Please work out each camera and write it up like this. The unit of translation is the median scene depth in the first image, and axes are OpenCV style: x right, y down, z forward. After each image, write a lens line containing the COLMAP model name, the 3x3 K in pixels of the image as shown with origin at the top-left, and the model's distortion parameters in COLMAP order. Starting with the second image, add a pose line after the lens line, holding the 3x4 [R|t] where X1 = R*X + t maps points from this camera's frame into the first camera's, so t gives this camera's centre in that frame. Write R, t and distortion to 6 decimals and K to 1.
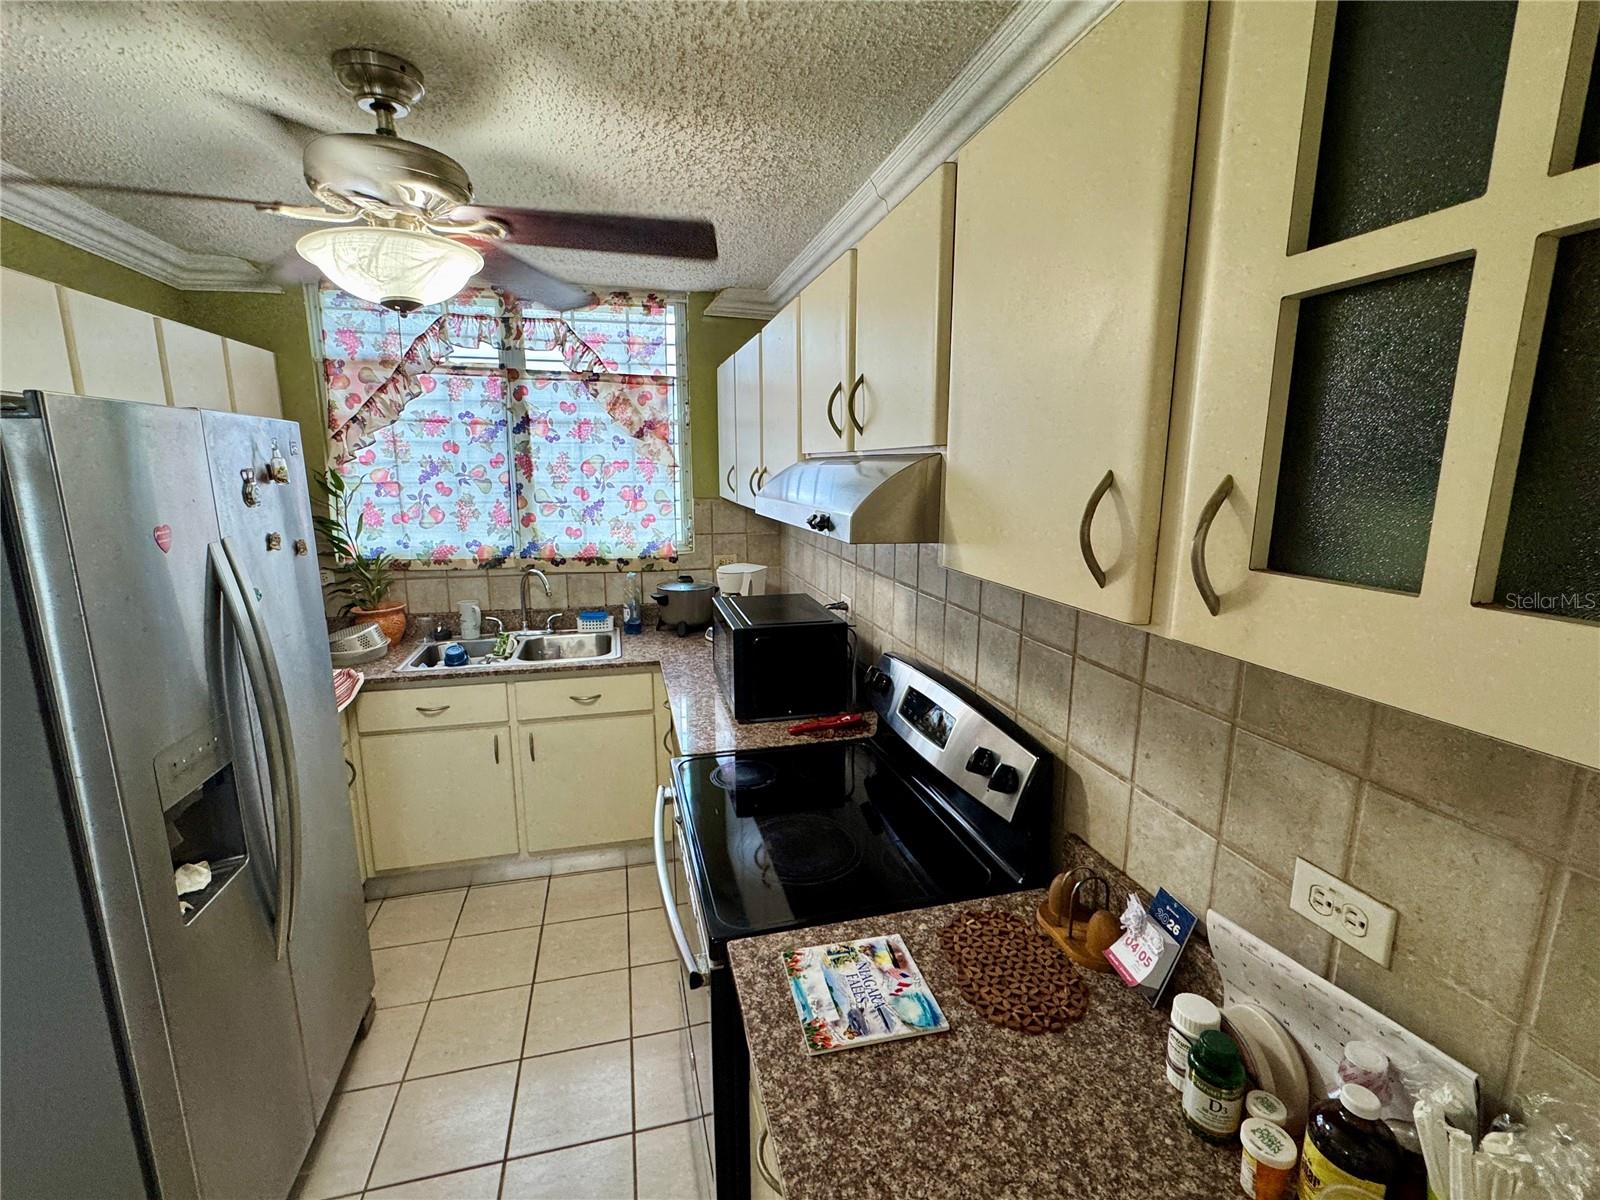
lens RADIAL K [[702.0, 0, 800.0], [0, 702.0, 600.0], [0, 0, 1]] dist [-0.000270, -0.000626]
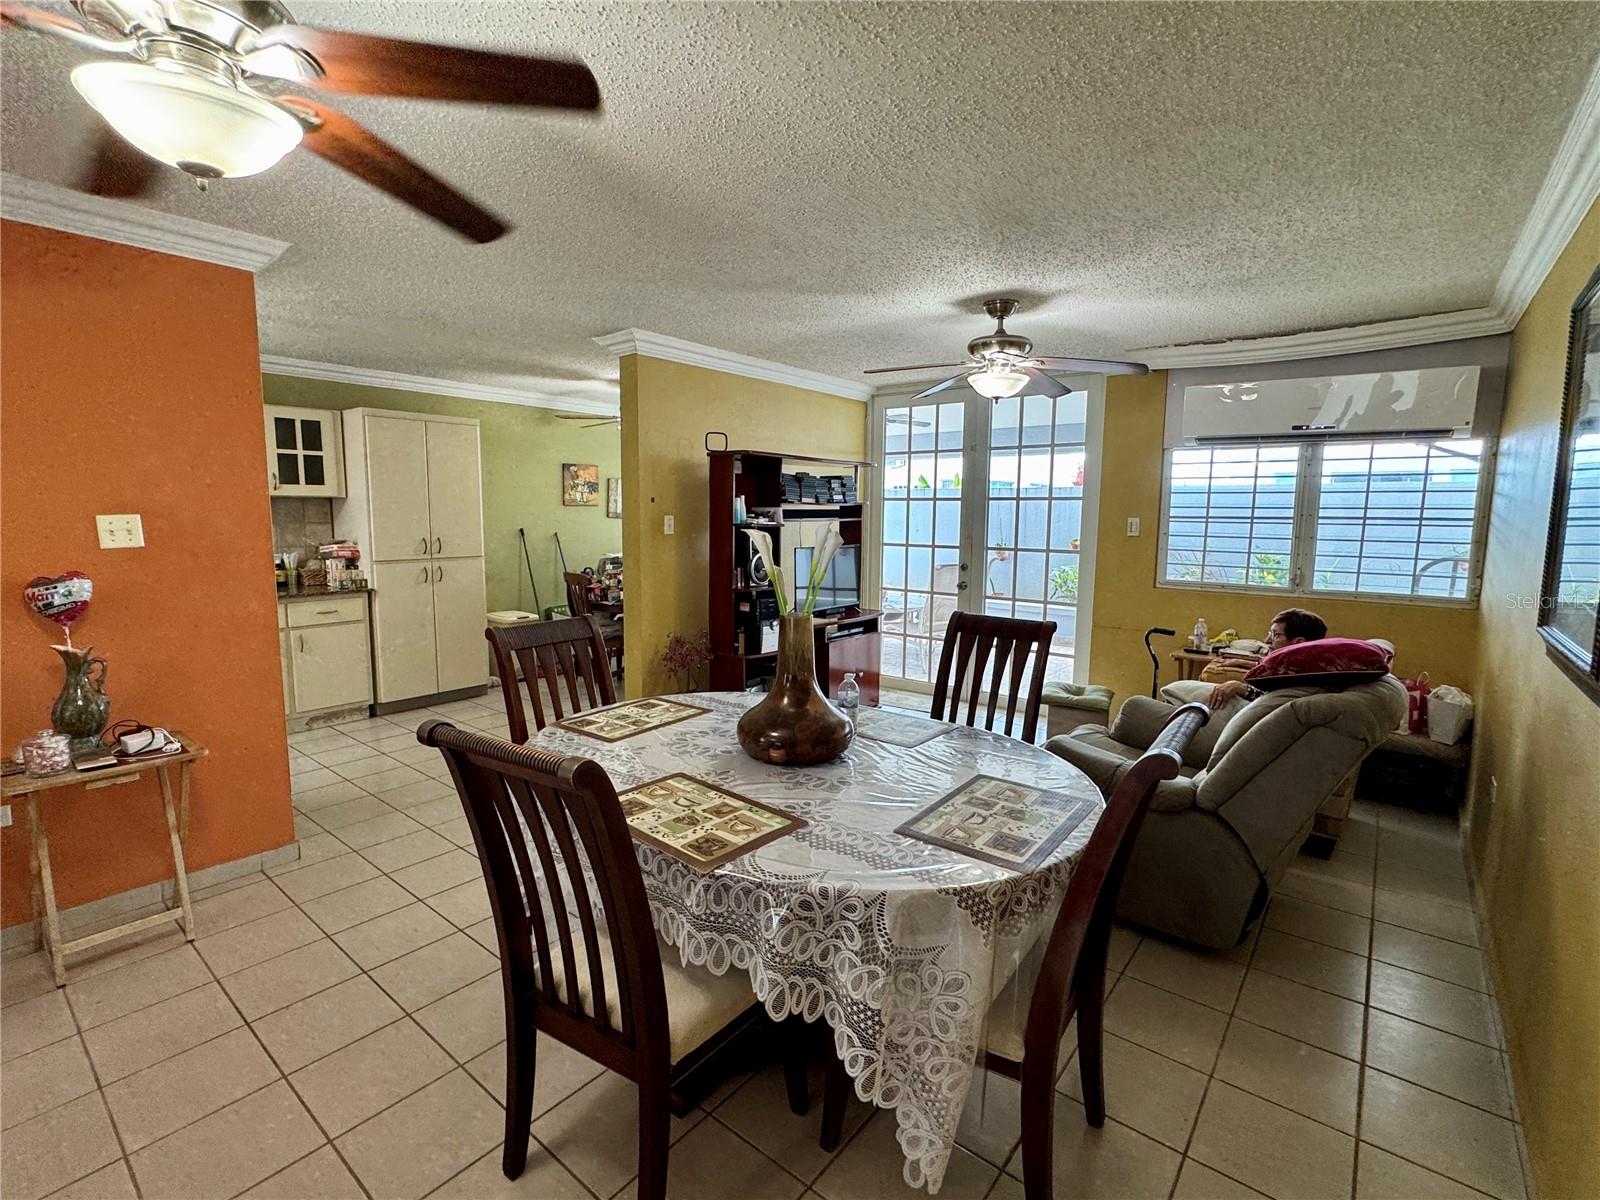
lens RADIAL K [[740.7, 0, 798.8], [0, 740.7, 597.3], [0, 0, 1]] dist [-0.002621, -0.000052]
pose [[-0.595467, -0.101539, 0.796937, -1.894327], [0.139799, 0.963750, 0.227251, 0.022549], [-0.791123, 0.246732, -0.559686, 0.251339]]
